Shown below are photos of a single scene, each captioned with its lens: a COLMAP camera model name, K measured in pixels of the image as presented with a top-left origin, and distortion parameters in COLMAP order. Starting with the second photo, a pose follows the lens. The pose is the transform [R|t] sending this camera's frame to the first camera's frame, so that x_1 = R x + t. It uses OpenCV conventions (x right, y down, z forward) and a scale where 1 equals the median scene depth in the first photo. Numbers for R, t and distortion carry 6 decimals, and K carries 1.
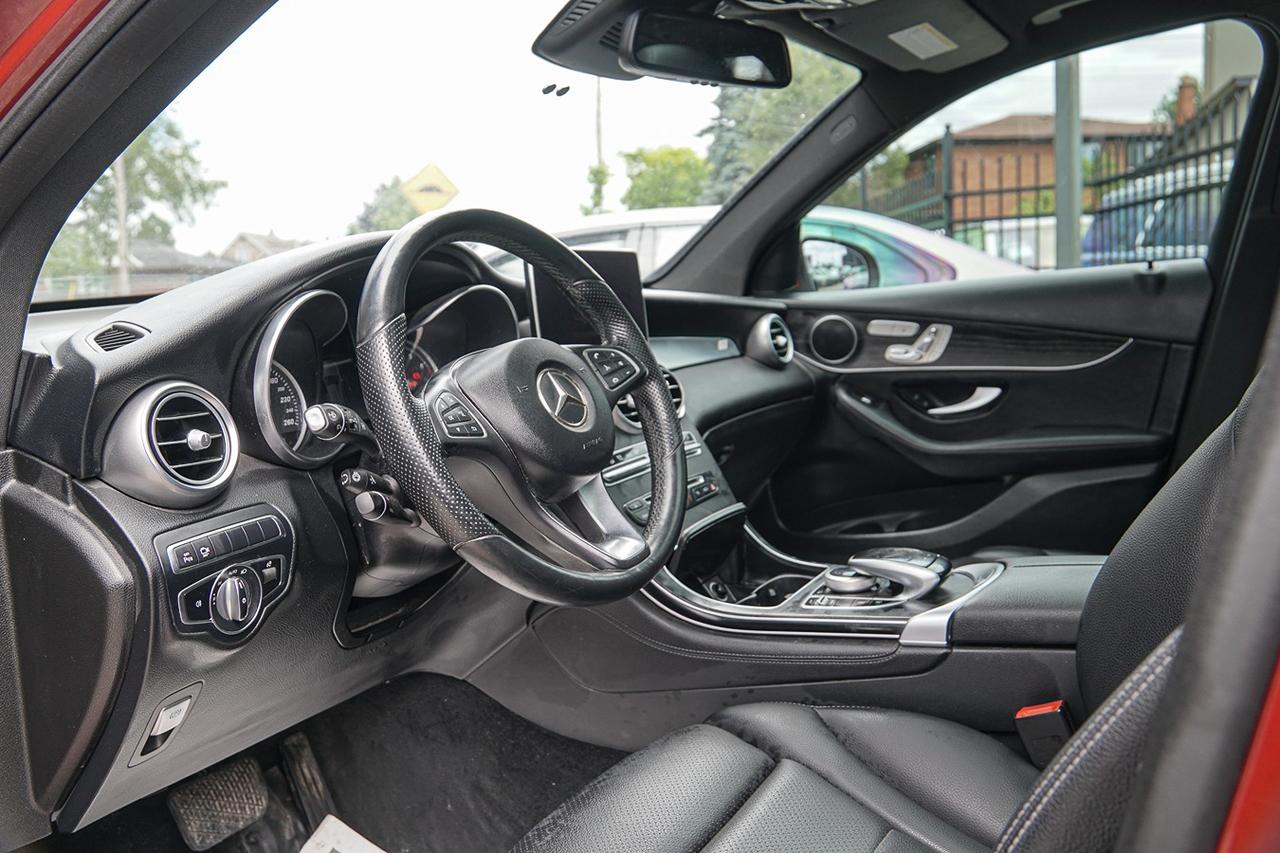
lens RADIAL K [[1021.2, 0, 635.0], [0, 1021.2, 422.3], [0, 0, 1]] dist [-0.146293, 0.141239]
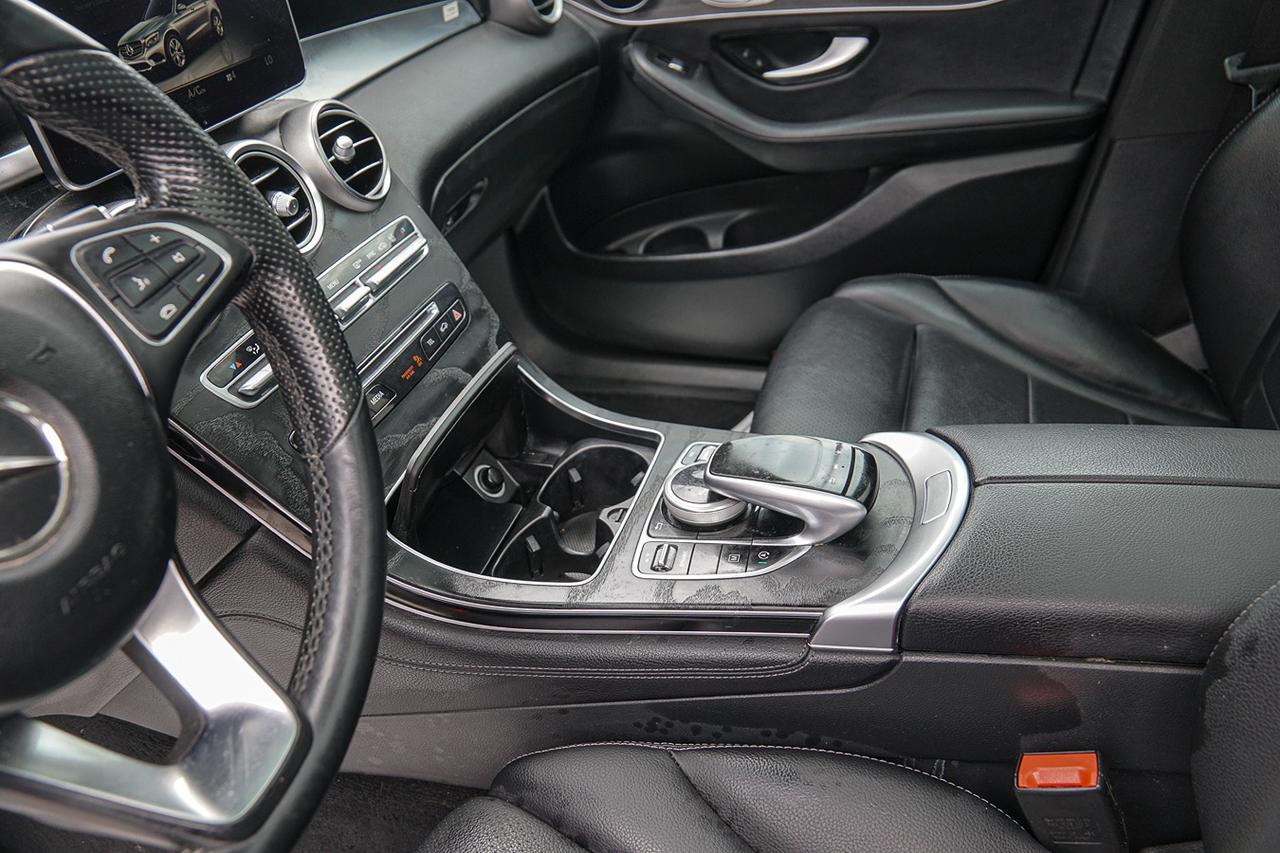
lens RADIAL K [[1021.2, 0, 635.0], [0, 1021.2, 422.3], [0, 0, 1]] dist [-0.146293, 0.141239]
pose [[0.972529, -0.158052, 0.170902, 0.052453], [0.076616, 0.910594, 0.406138, -0.087632], [-0.219814, -0.381887, 0.897688, 0.335081]]
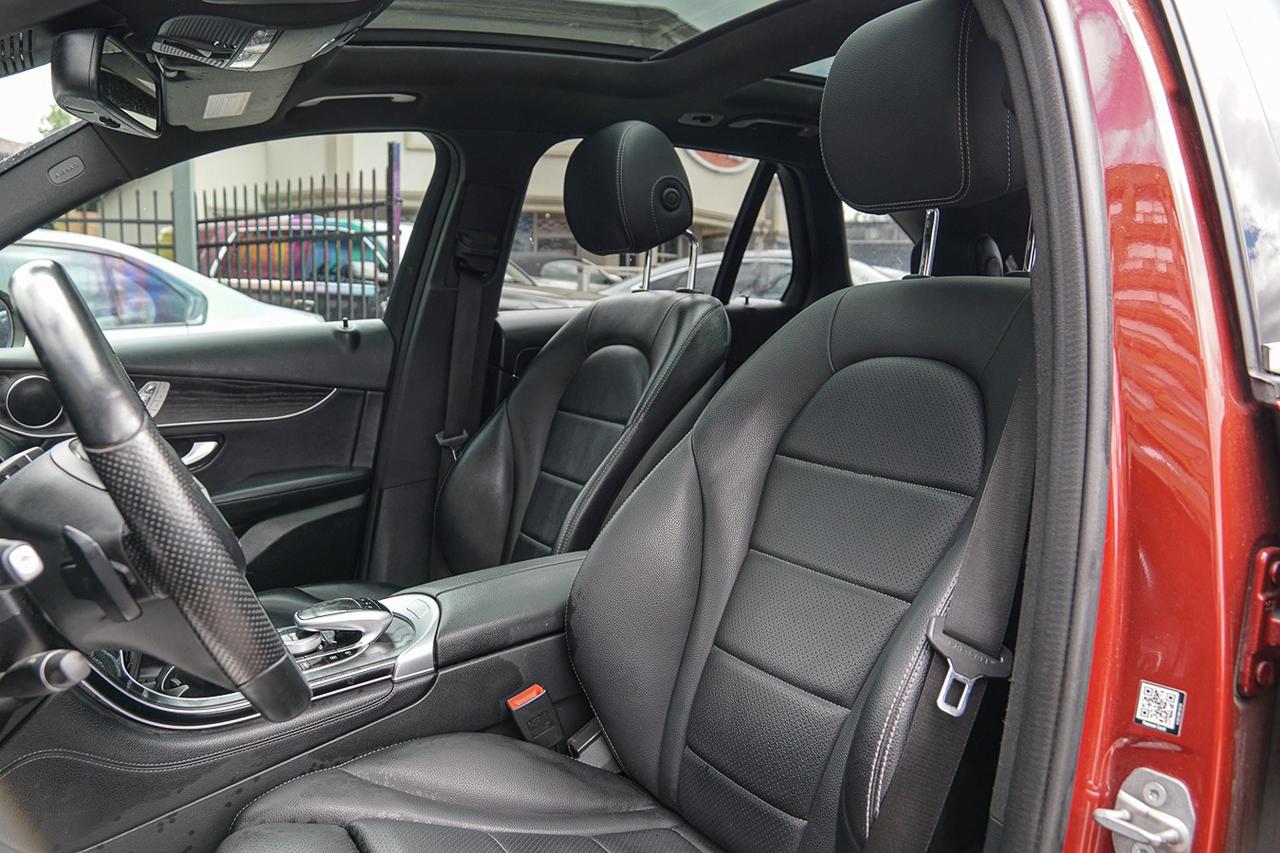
lens RADIAL K [[1021.2, 0, 635.0], [0, 1021.2, 422.3], [0, 0, 1]] dist [-0.146293, 0.141239]
pose [[0.487415, -0.065331, 0.870723, -0.331488], [0.094890, 0.995254, 0.021557, -0.036182], [-0.867999, 0.072116, 0.491301, 0.131646]]
